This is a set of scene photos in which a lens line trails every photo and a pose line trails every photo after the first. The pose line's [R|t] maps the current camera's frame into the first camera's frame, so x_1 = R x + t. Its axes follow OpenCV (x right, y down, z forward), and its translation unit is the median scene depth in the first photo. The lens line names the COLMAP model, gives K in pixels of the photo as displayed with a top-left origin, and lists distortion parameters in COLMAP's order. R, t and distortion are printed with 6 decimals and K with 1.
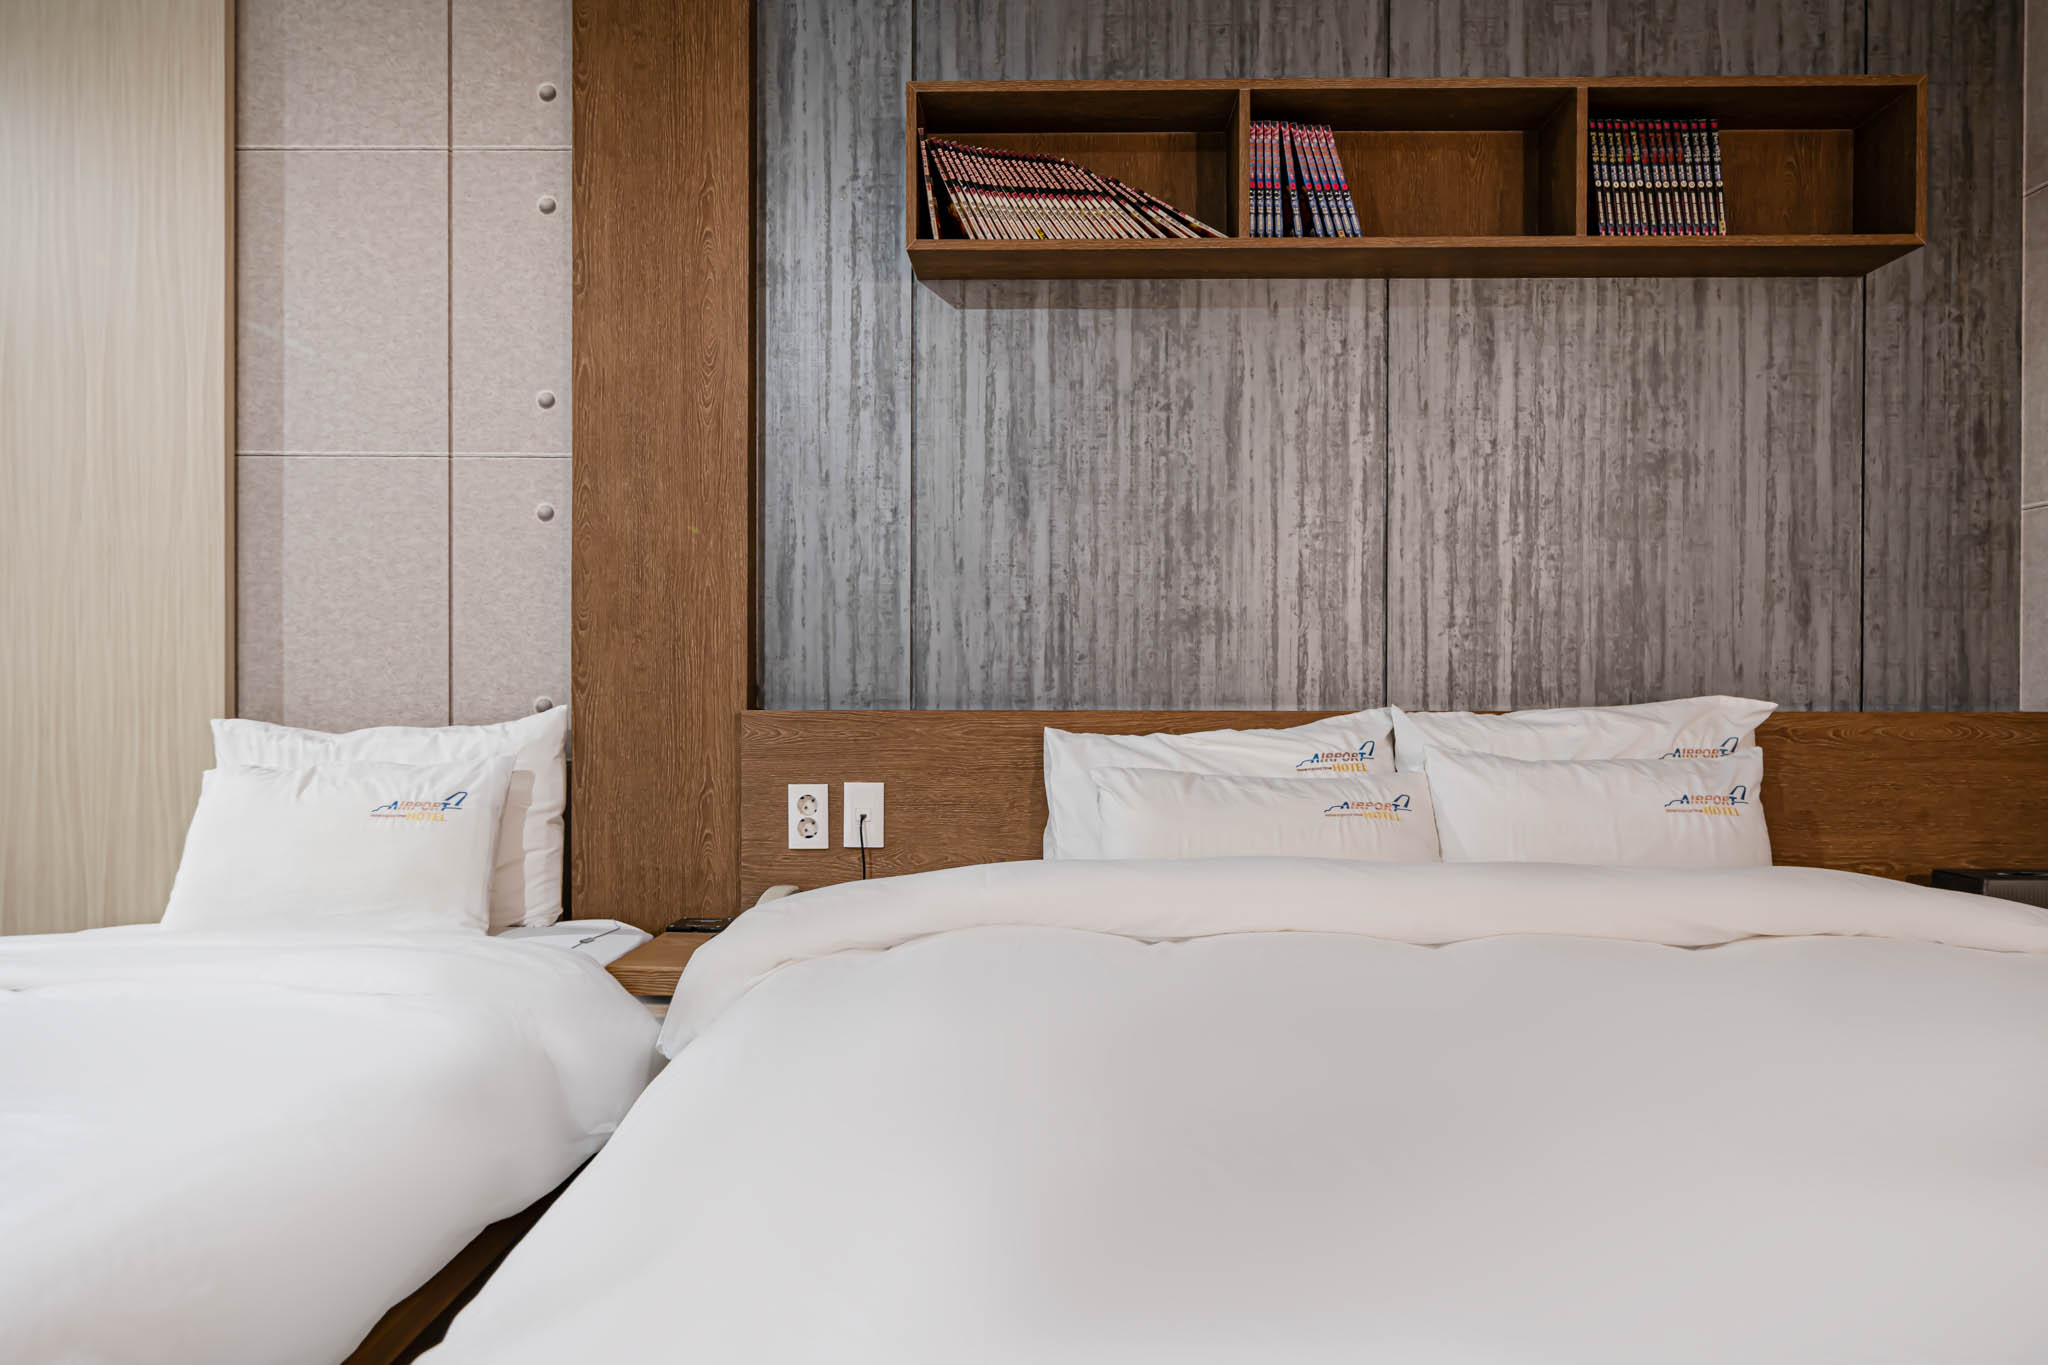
lens RADIAL K [[1383.8, 0, 1025.3], [0, 1383.8, 684.3], [0, 0, 1]] dist [0.001817, -0.000360]
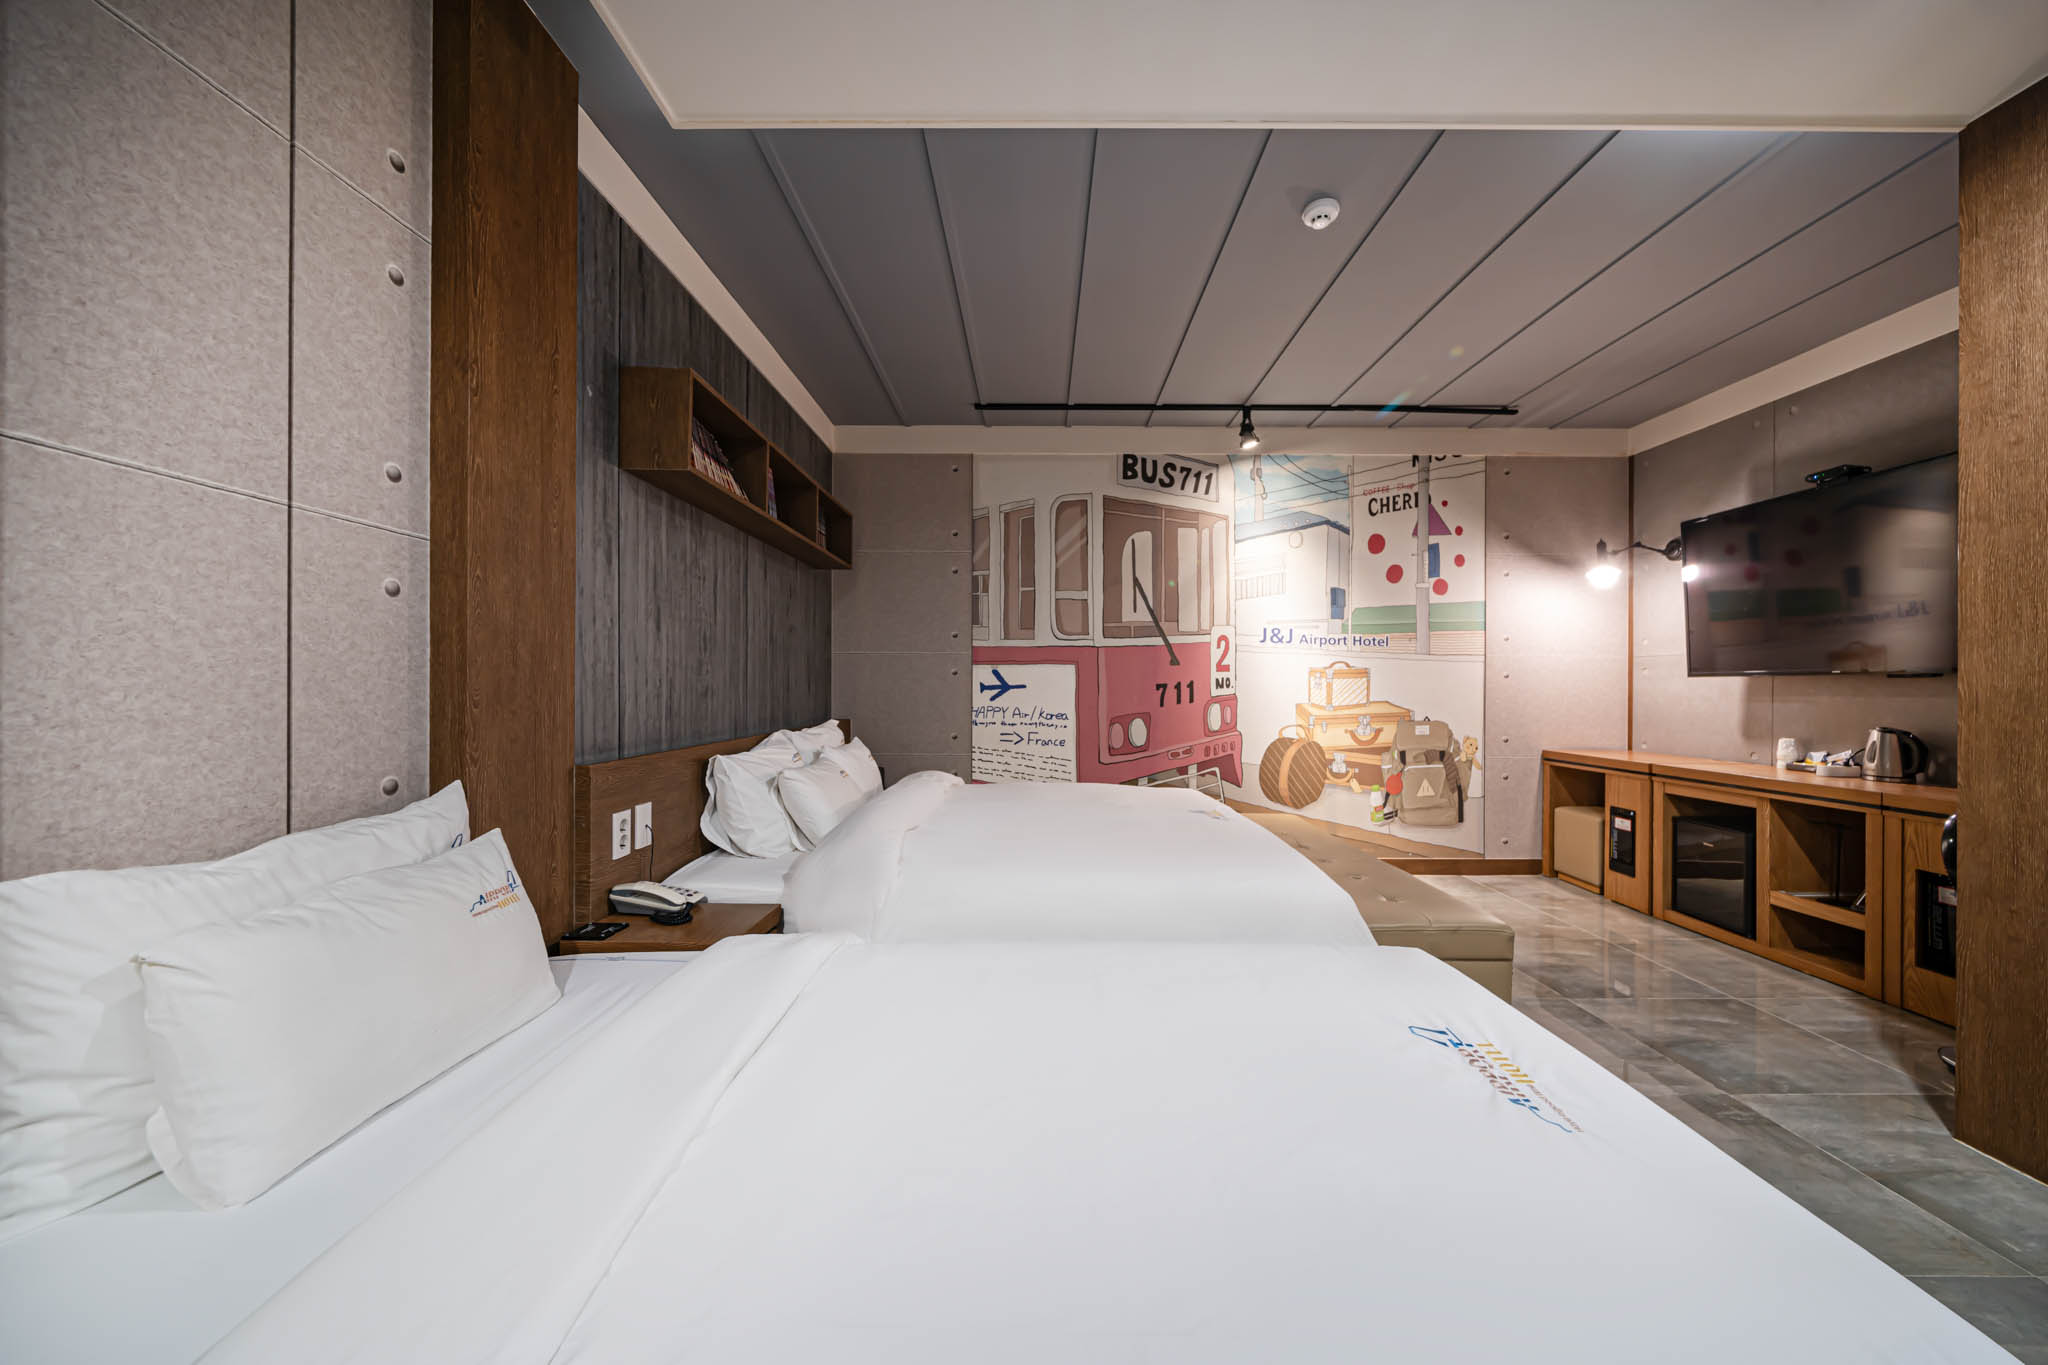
lens RADIAL K [[728.0, 0, 1031.3], [0, 728.0, 685.2], [0, 0, 1]] dist [-0.001148, -0.000077]
pose [[-0.014190, -0.001248, 0.999899, -0.888388], [0.001599, 0.999998, 0.001270, -0.056941], [-0.999898, 0.001617, -0.014188, 0.570489]]
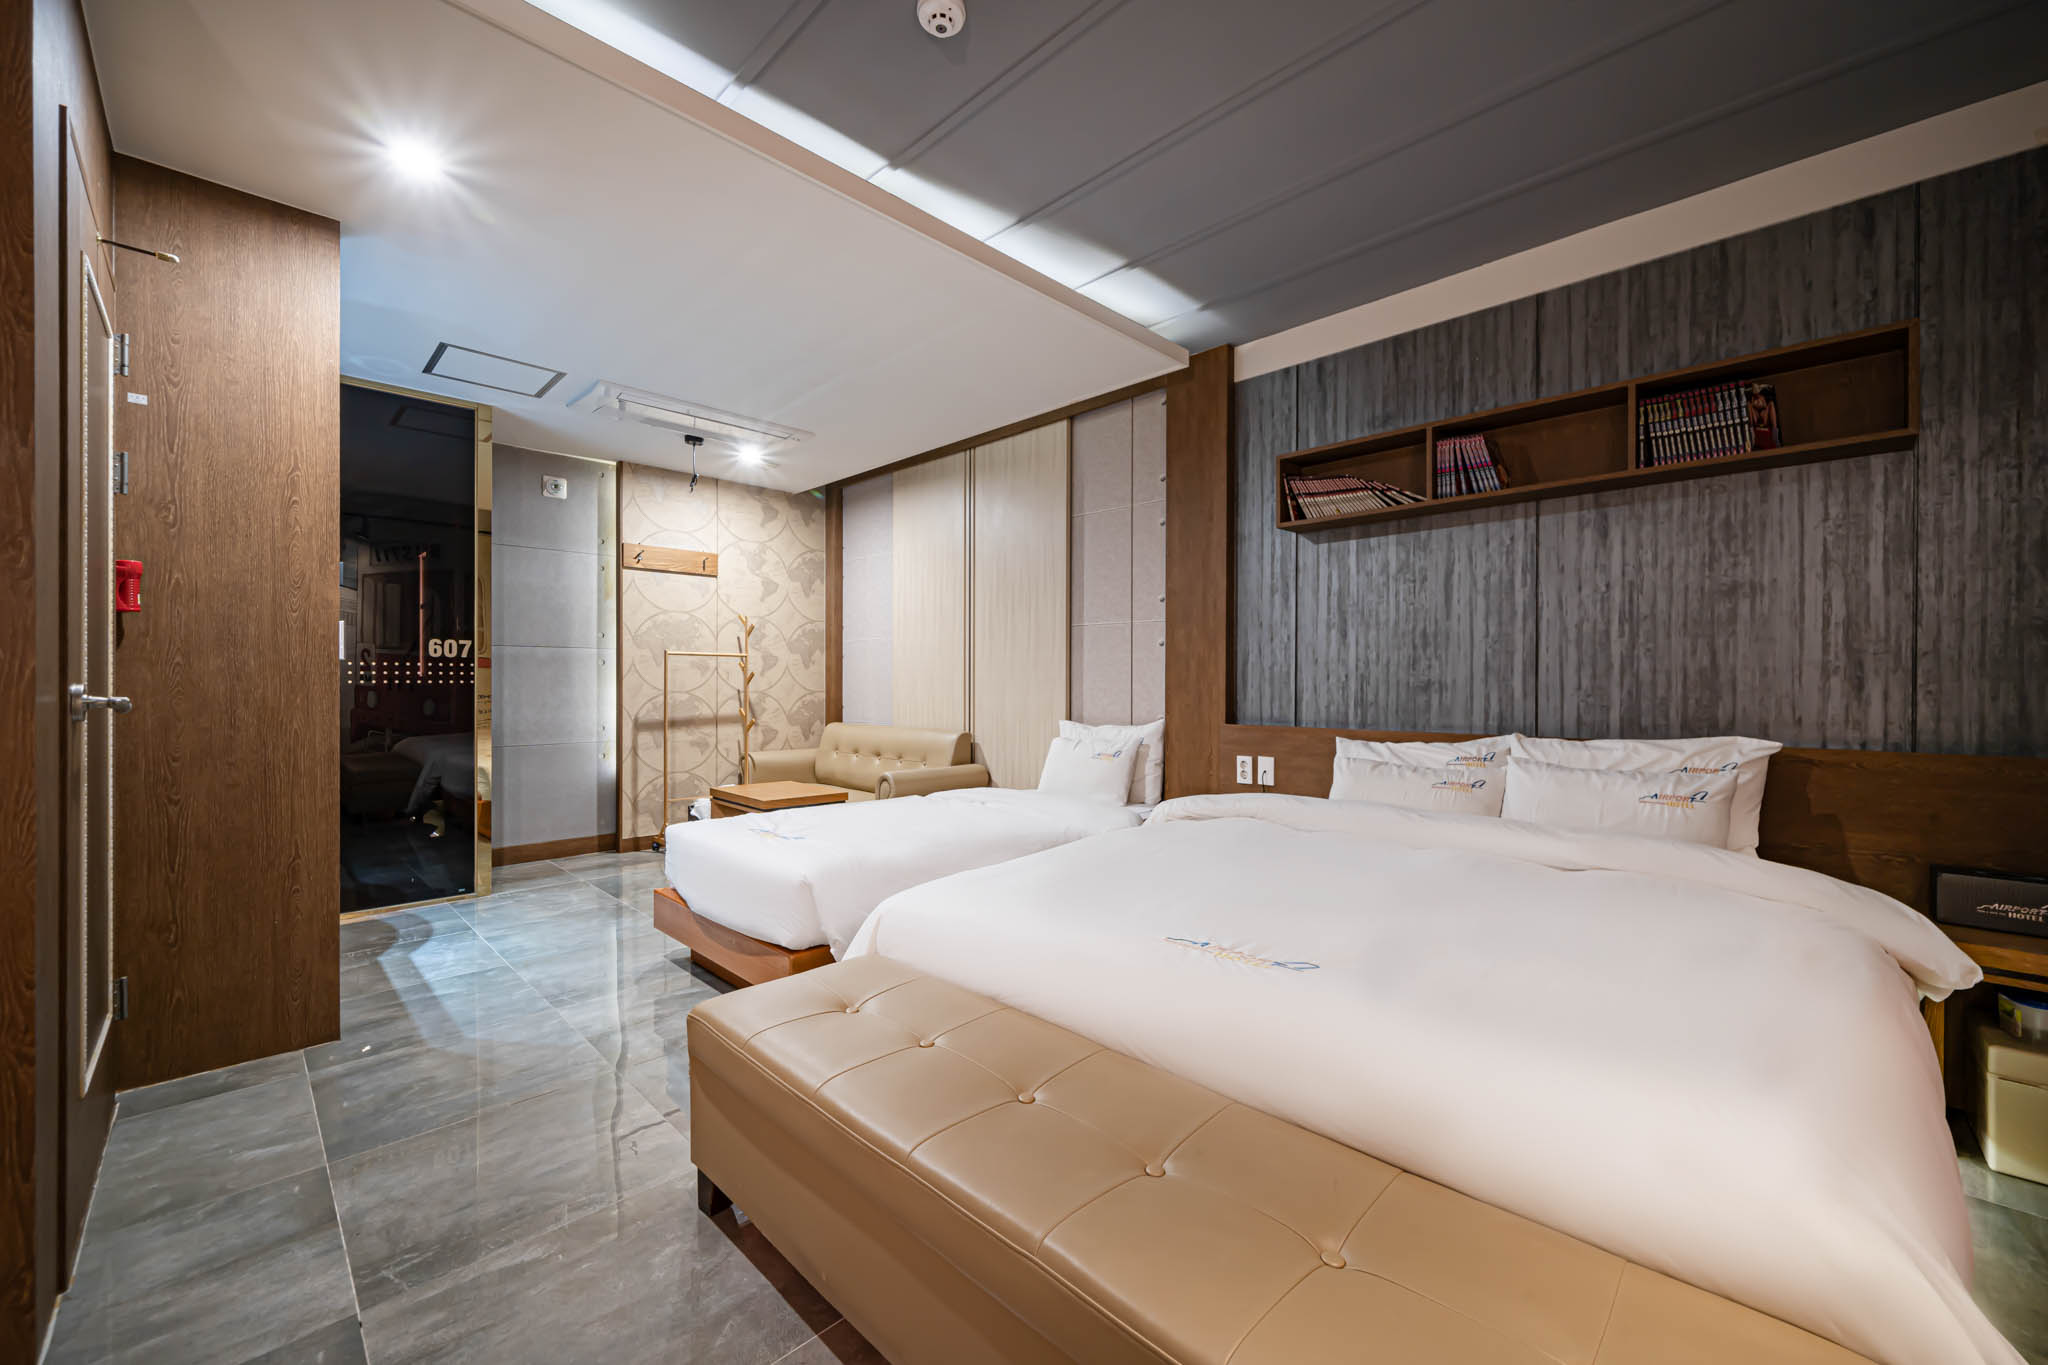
lens RADIAL K [[800.4, 0, 1035.7], [0, 800.4, 684.5], [0, 0, 1]] dist [-0.000889, -0.000210]
pose [[0.723176, 0.000181, -0.690664, 0.513893], [-0.006115, 0.999962, -0.006140, -0.038548], [0.690637, 0.008663, 0.723150, -0.228535]]
